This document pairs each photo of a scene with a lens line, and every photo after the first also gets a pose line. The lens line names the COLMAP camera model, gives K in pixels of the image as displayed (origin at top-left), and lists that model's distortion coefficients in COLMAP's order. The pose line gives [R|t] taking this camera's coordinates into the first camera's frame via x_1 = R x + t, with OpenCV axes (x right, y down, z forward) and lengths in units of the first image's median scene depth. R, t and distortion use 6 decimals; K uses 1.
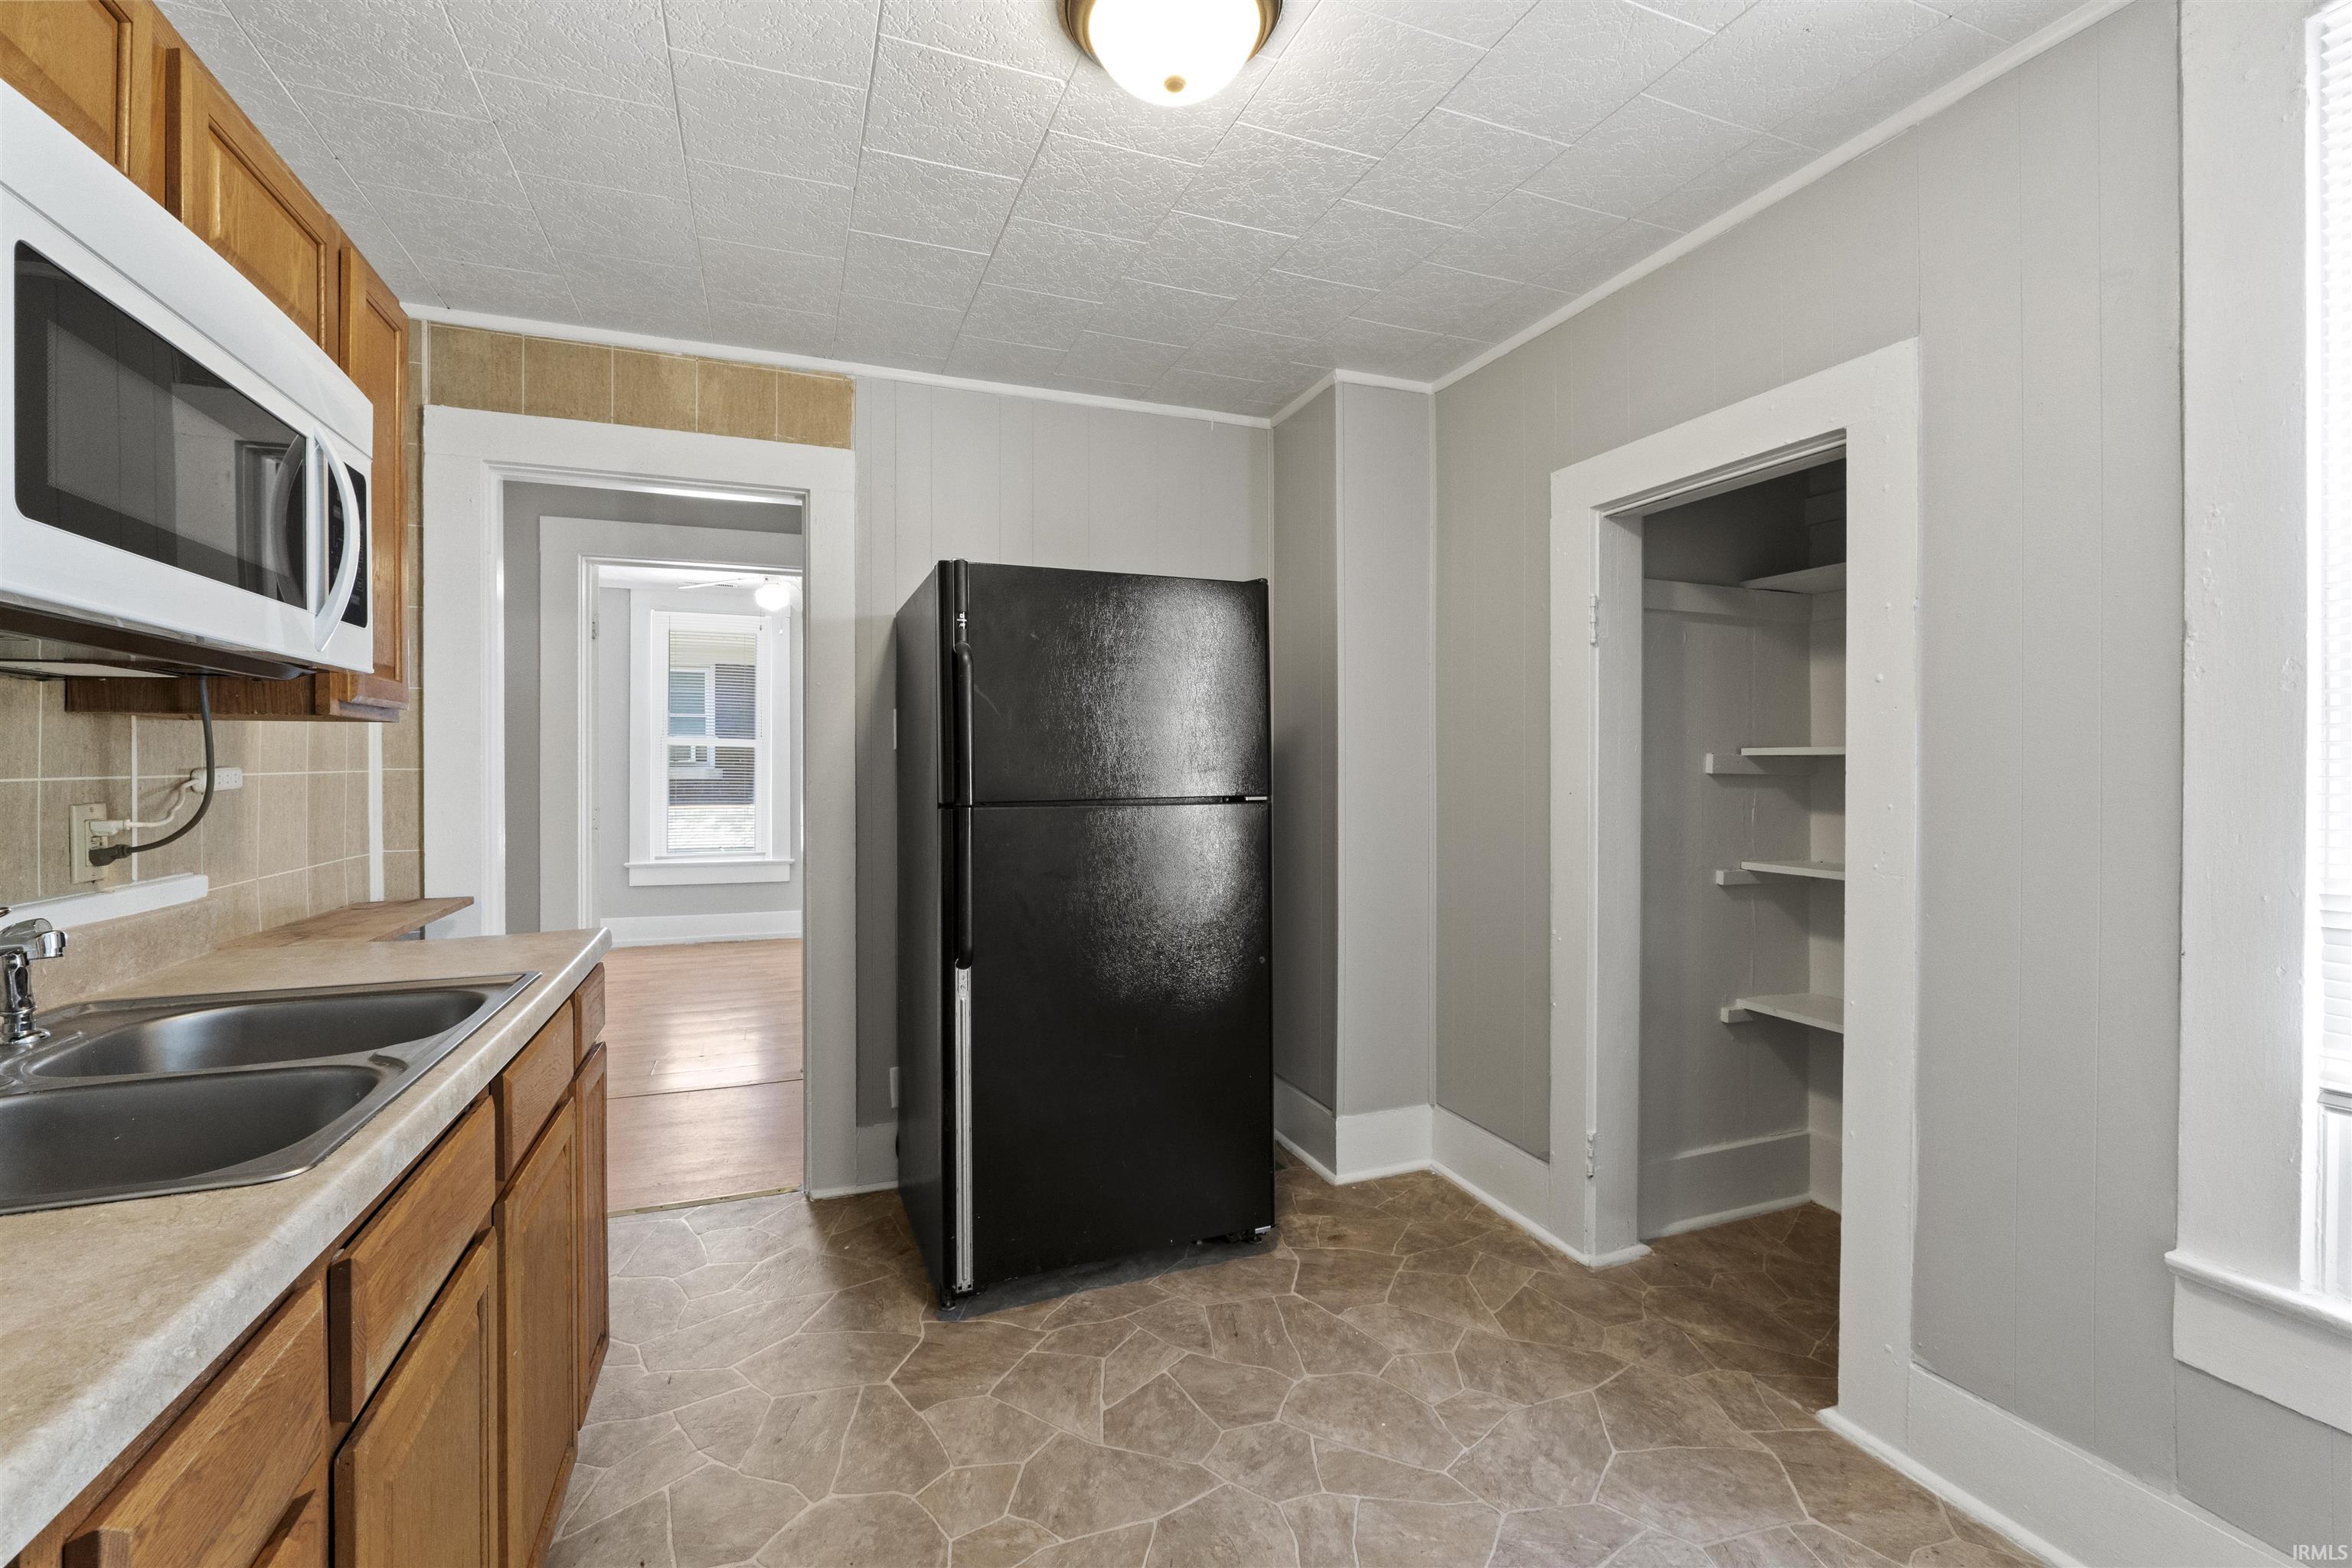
lens RADIAL K [[986.9, 0, 1163.5], [0, 986.9, 777.2], [0, 0, 1]] dist [-0.009590, 0.000054]
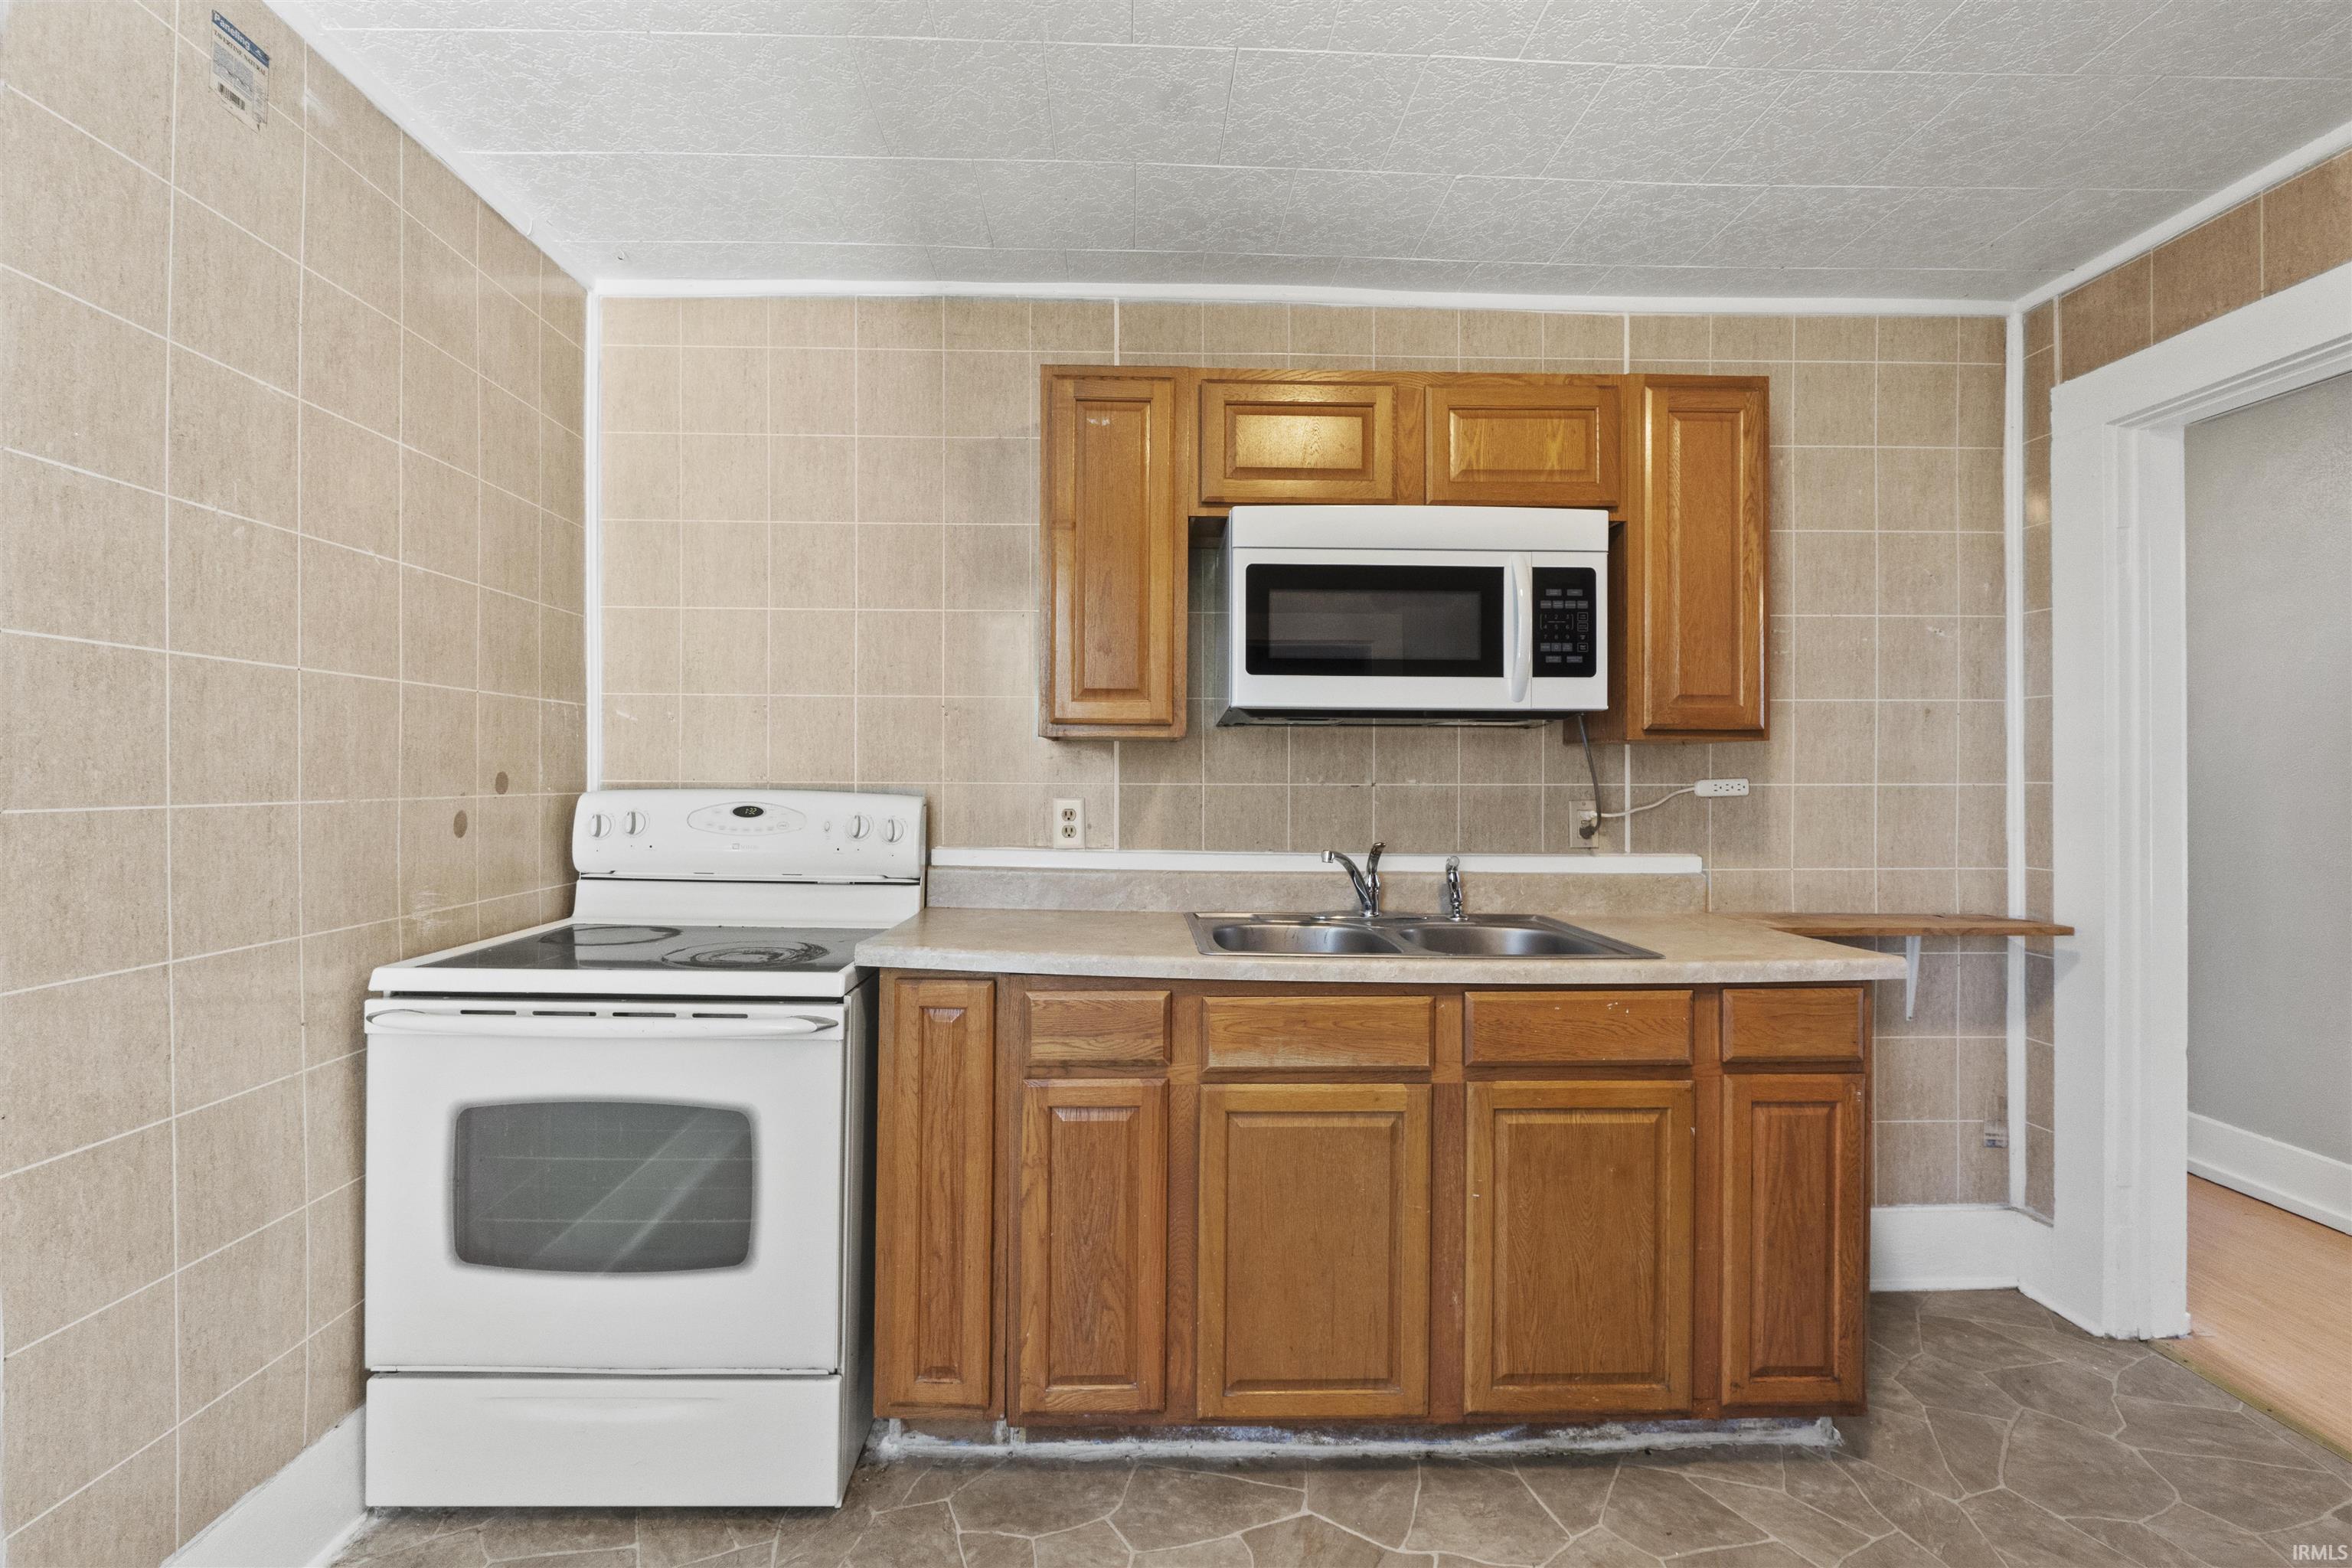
lens RADIAL K [[986.9, 0, 1181.0], [0, 986.9, 775.2], [0, 0, 1]] dist [-0.009590, 0.000054]
pose [[-0.341476, -0.001901, -0.939888, 0.647534], [-0.012564, 0.999918, 0.002542, -0.010340], [0.939806, 0.012677, -0.341472, 0.886605]]
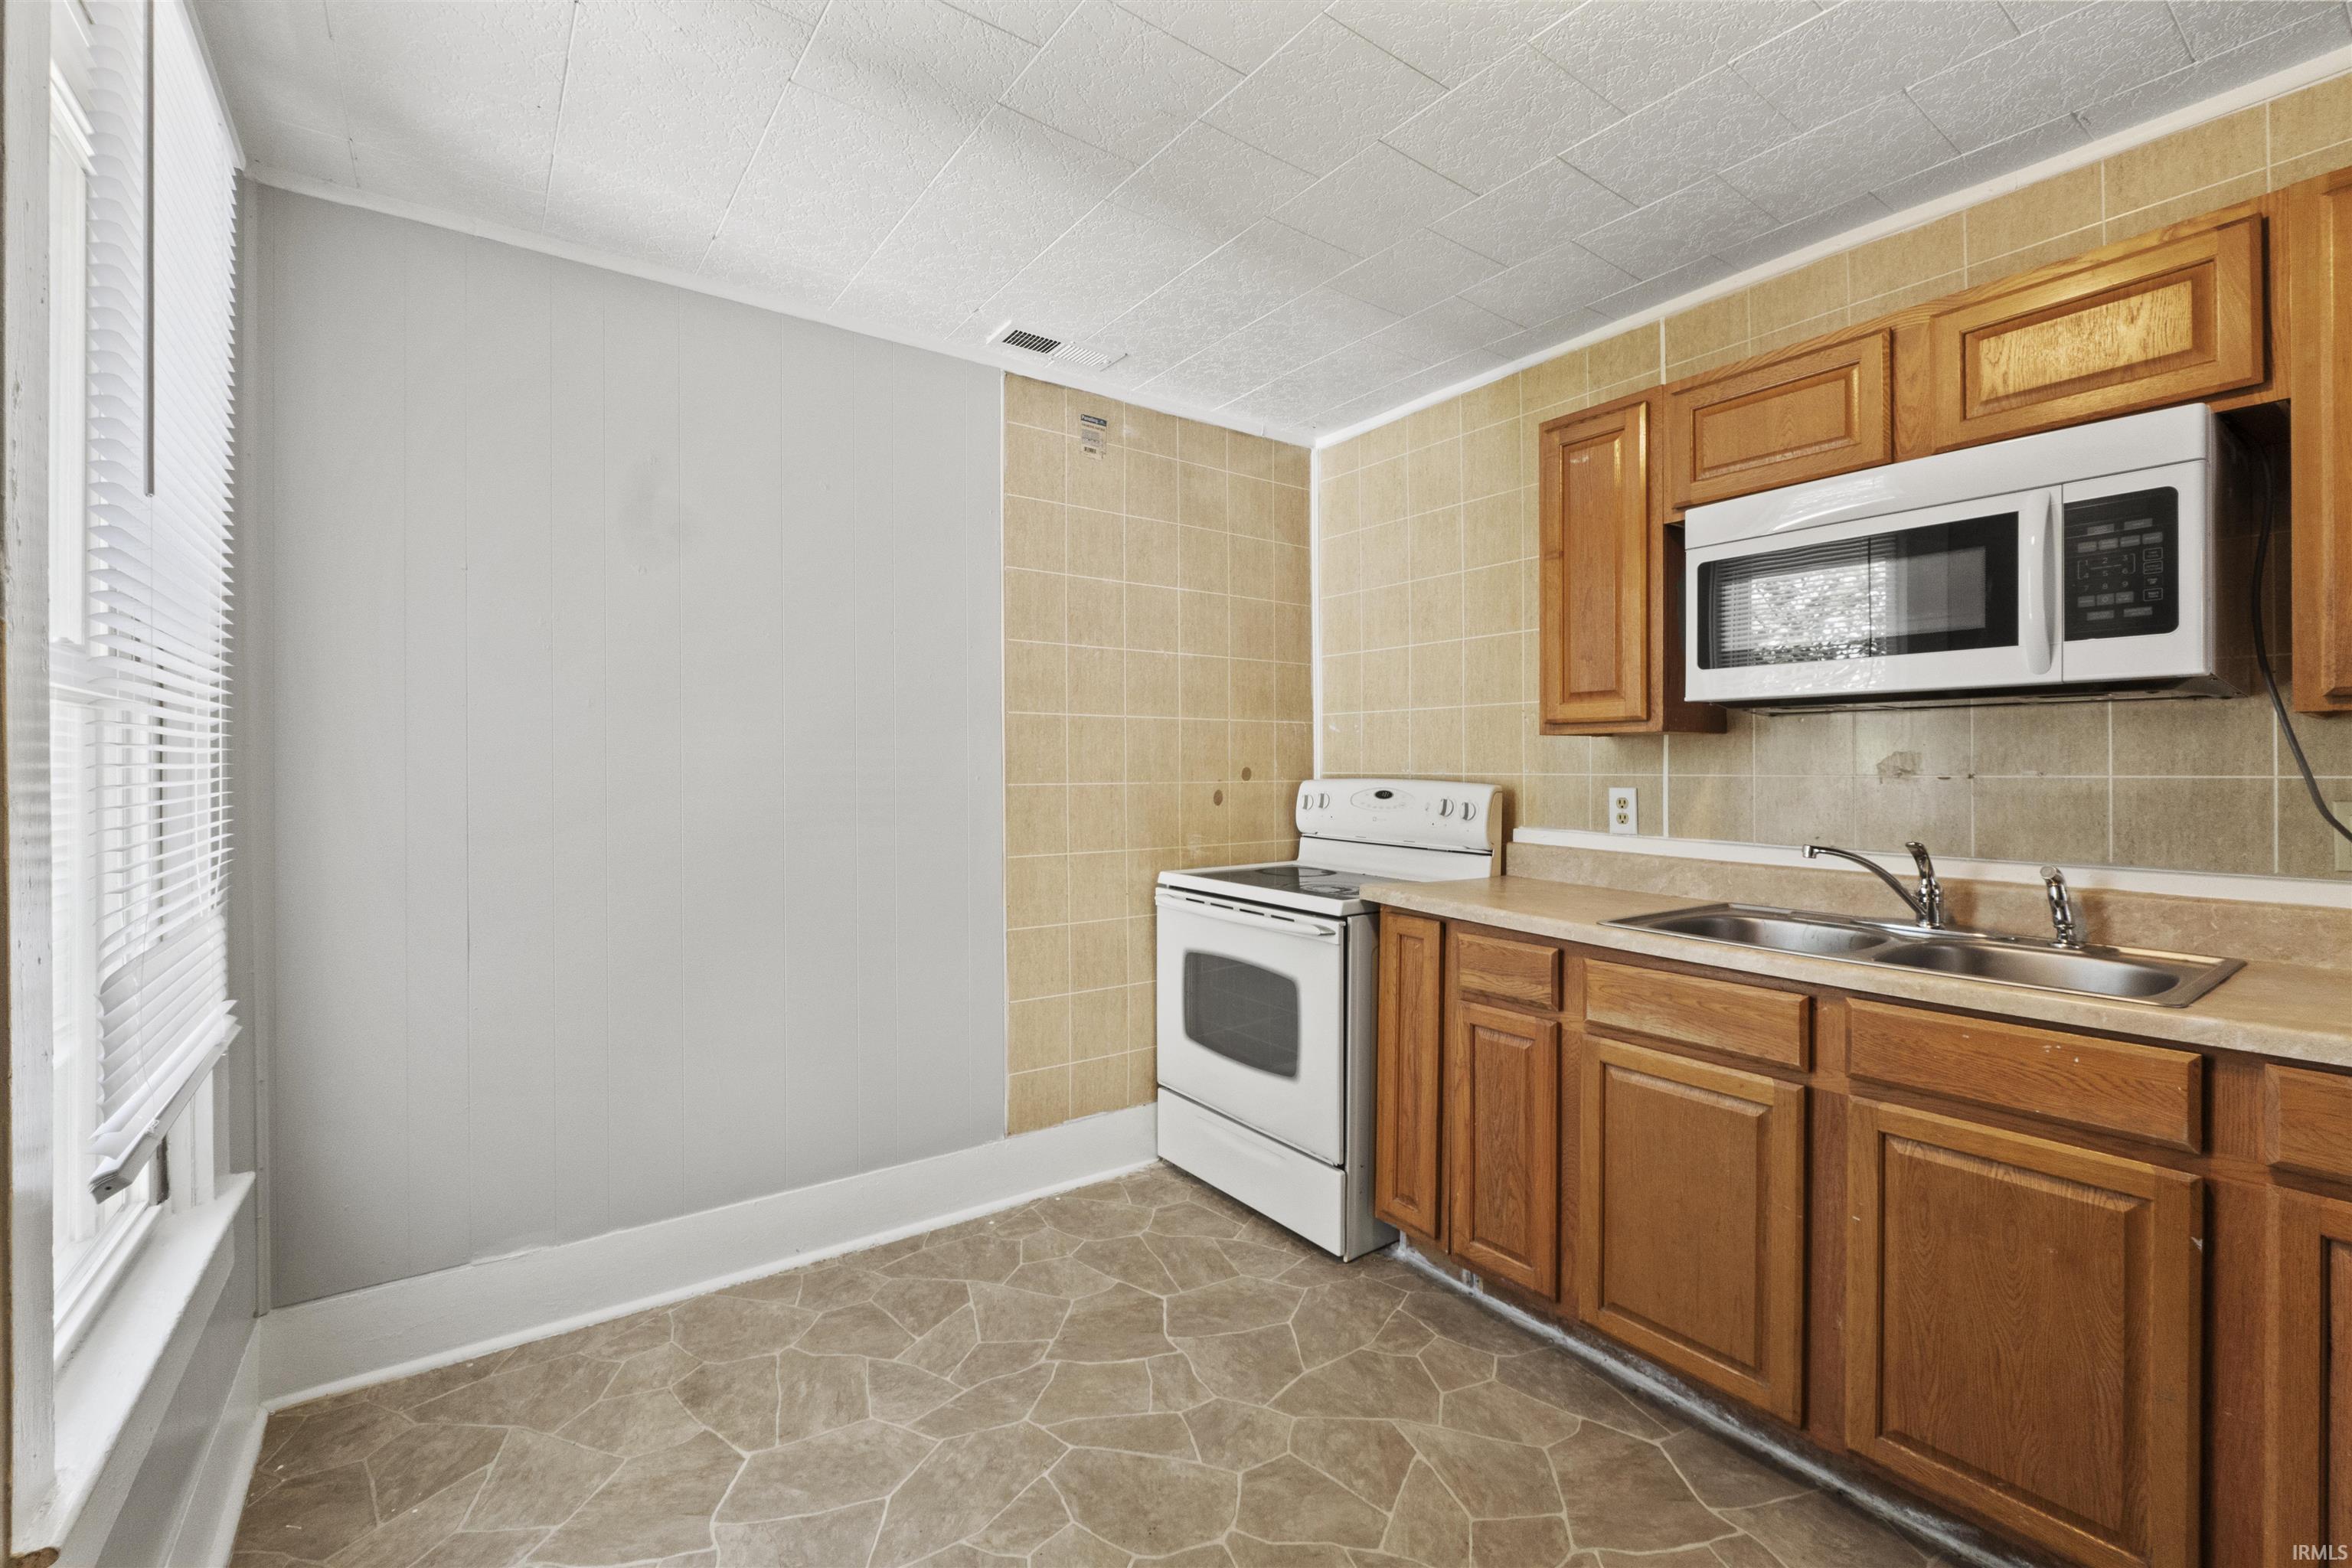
lens RADIAL K [[986.9, 0, 1153.9], [0, 986.9, 771.3], [0, 0, 1]] dist [-0.009590, 0.000054]
pose [[-0.971857, 0.002492, -0.235560, 0.397981], [-0.000413, 0.999924, 0.012281, -0.019425], [0.235573, 0.012033, -0.971782, 1.813888]]
